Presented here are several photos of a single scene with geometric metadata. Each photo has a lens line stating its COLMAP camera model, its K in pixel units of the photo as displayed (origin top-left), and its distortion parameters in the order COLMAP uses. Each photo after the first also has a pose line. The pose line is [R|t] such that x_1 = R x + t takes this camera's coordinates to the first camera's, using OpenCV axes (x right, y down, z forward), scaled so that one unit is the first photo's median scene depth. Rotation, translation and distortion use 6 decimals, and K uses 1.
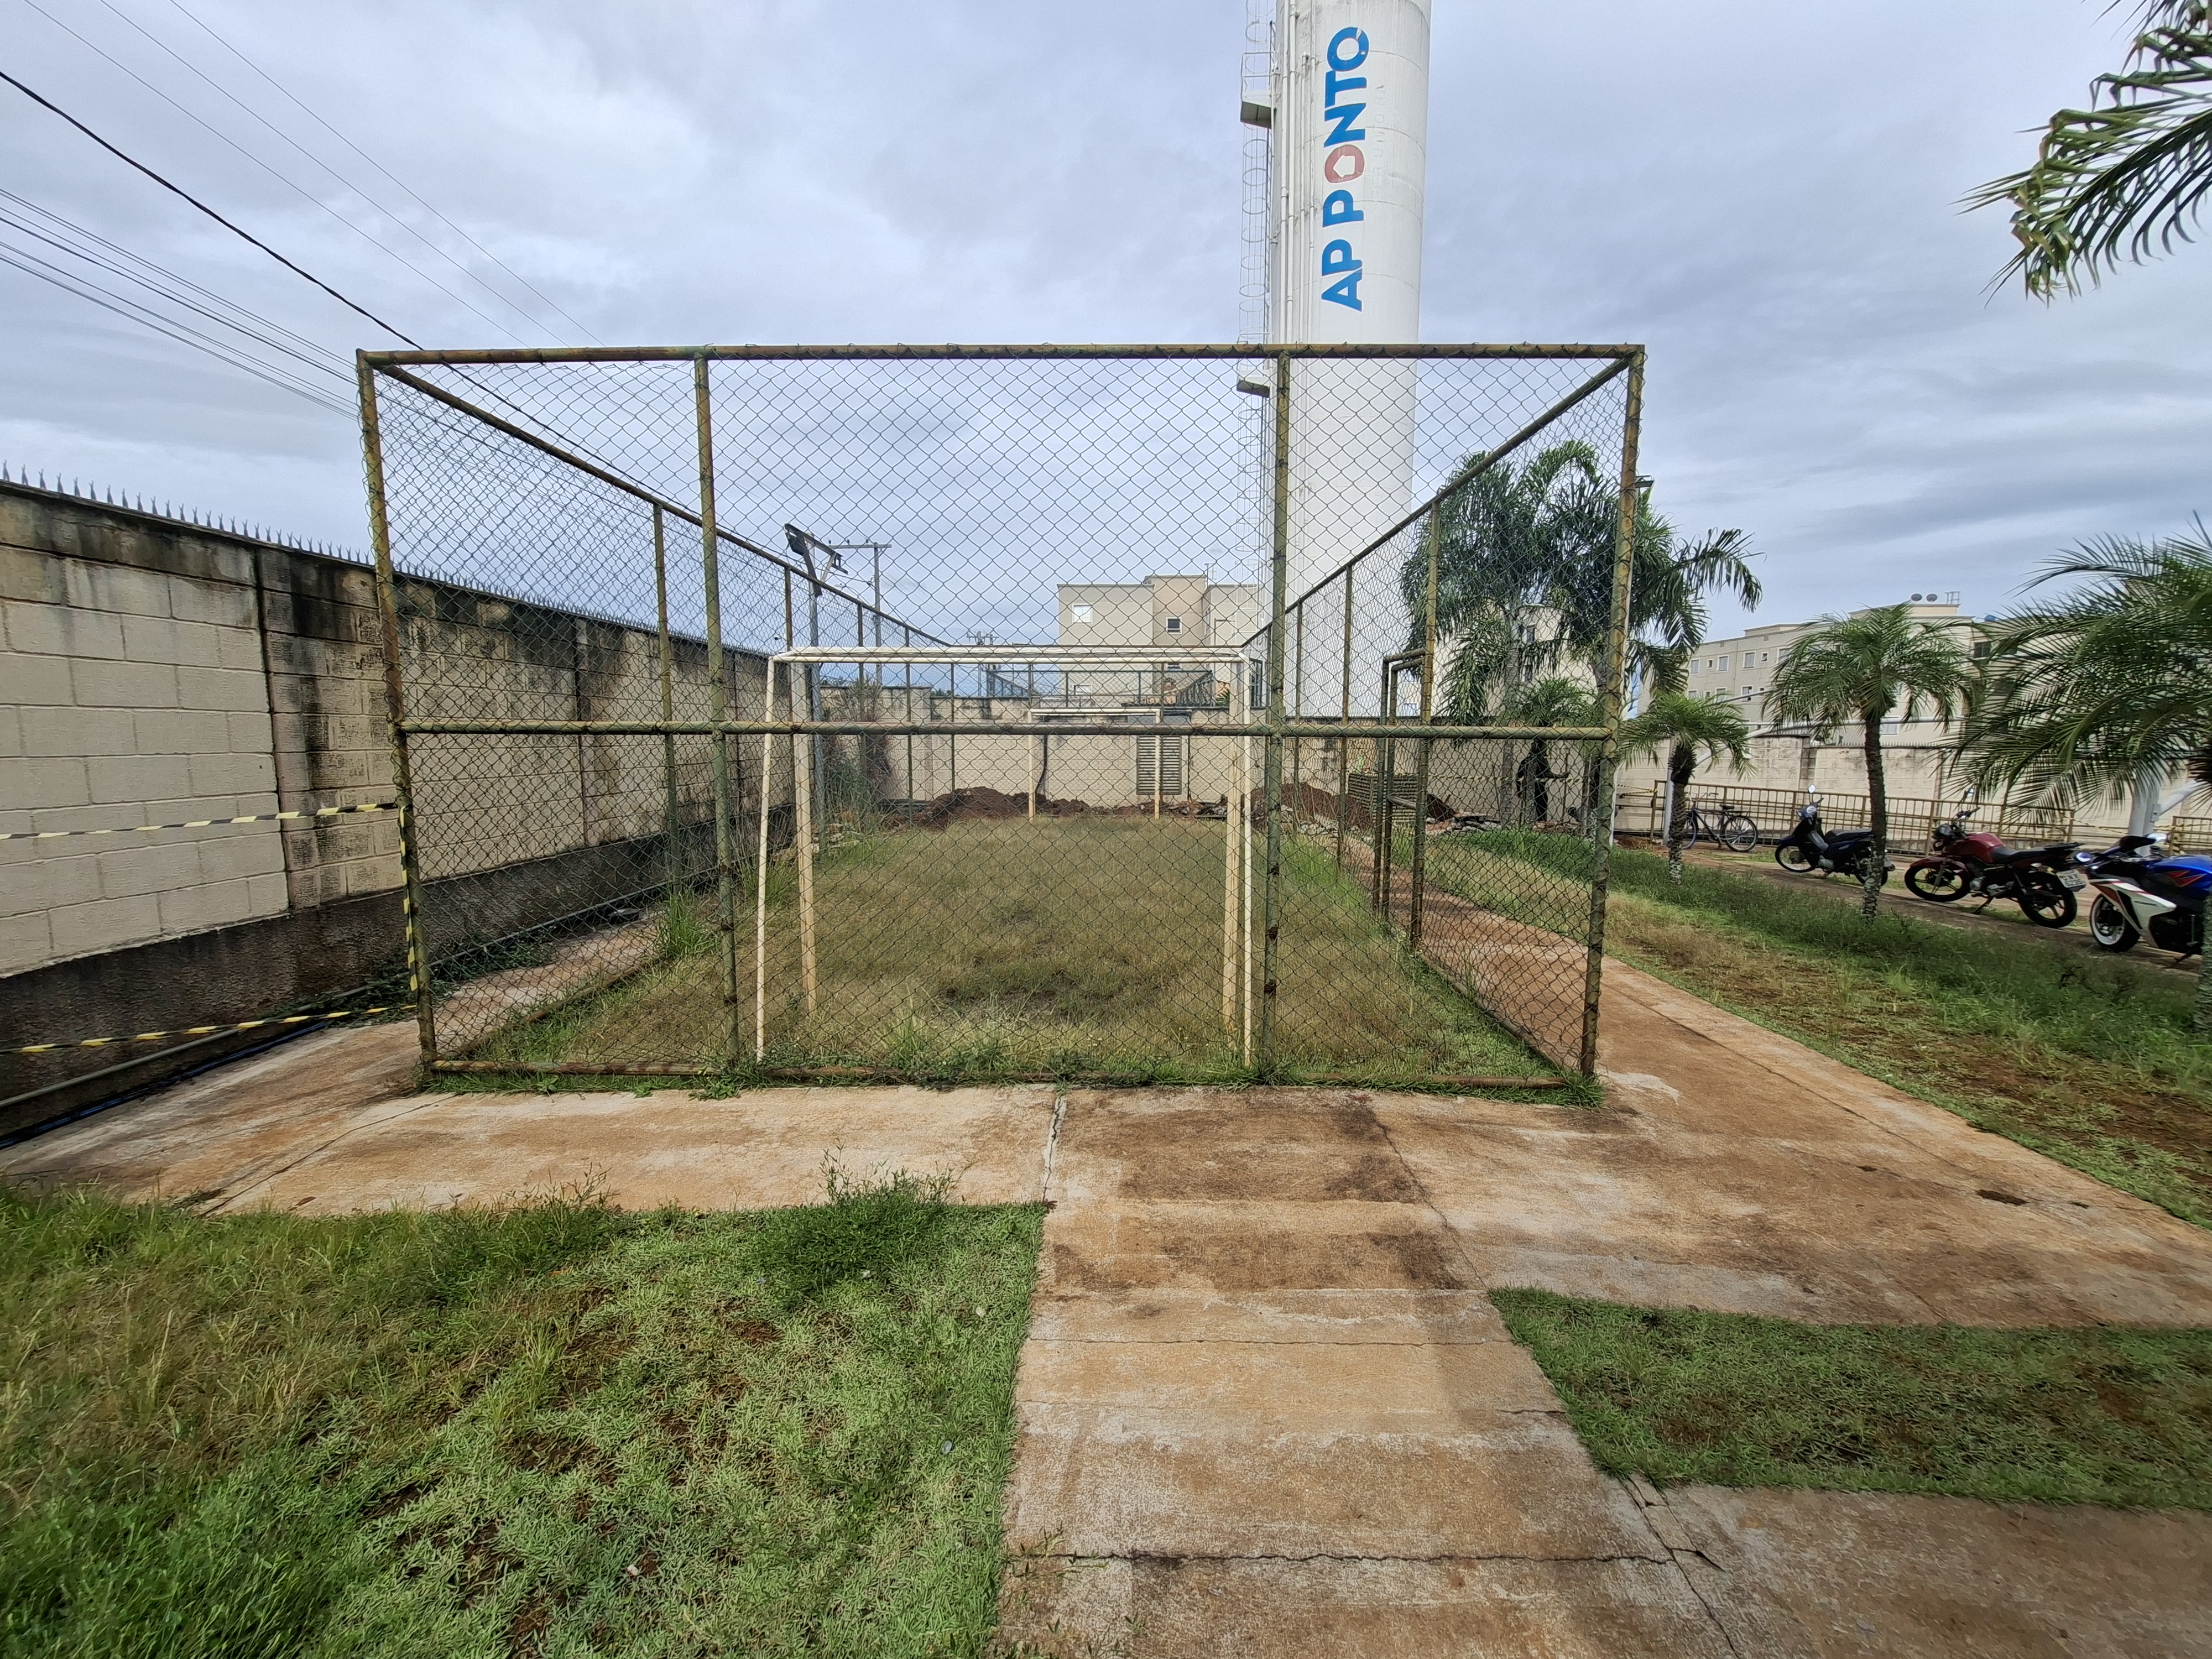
lens RADIAL K [[873.0, 0, 1108.8], [0, 873.0, 832.1], [0, 0, 1]] dist [0.000133, 0.000043]
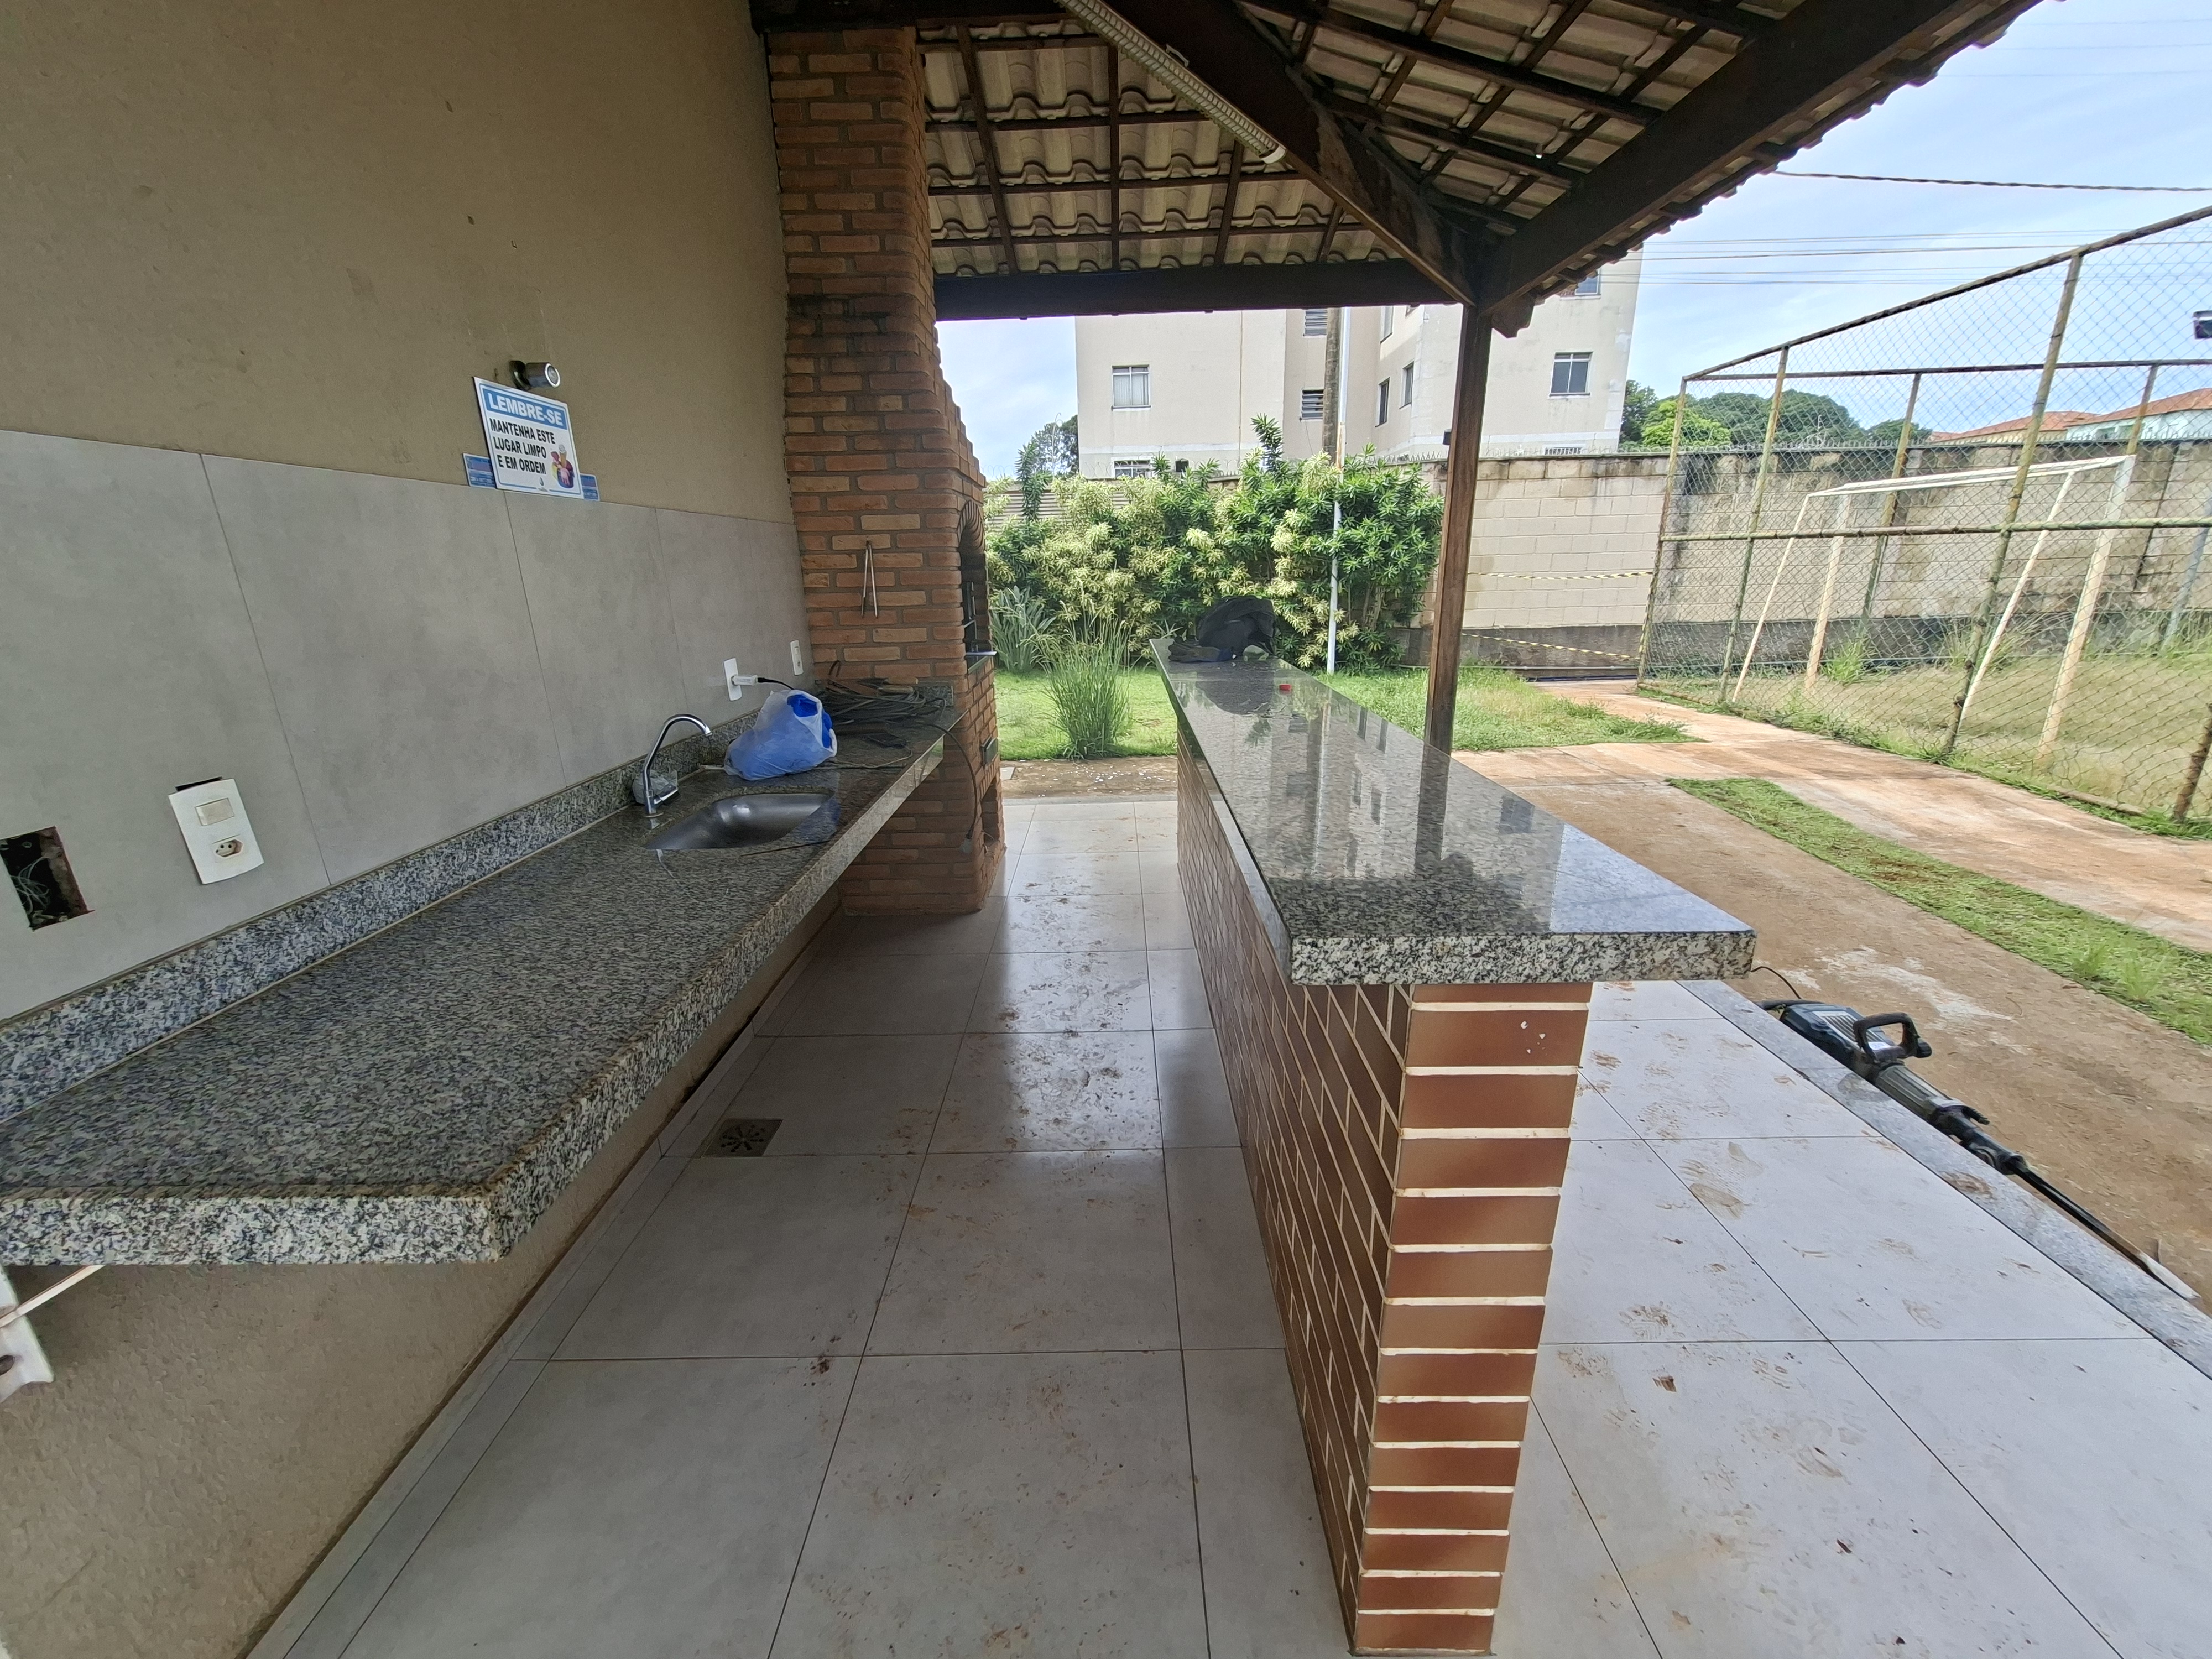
lens RADIAL K [[873.0, 0, 1106.0], [0, 873.0, 832.0], [0, 0, 1]] dist [0.000133, 0.000043]
pose [[-0.001539, 0.296735, -0.954958, 1.633157], [-0.086023, 0.951380, 0.295762, 0.064976], [0.996292, 0.082604, 0.024062, -0.491145]]
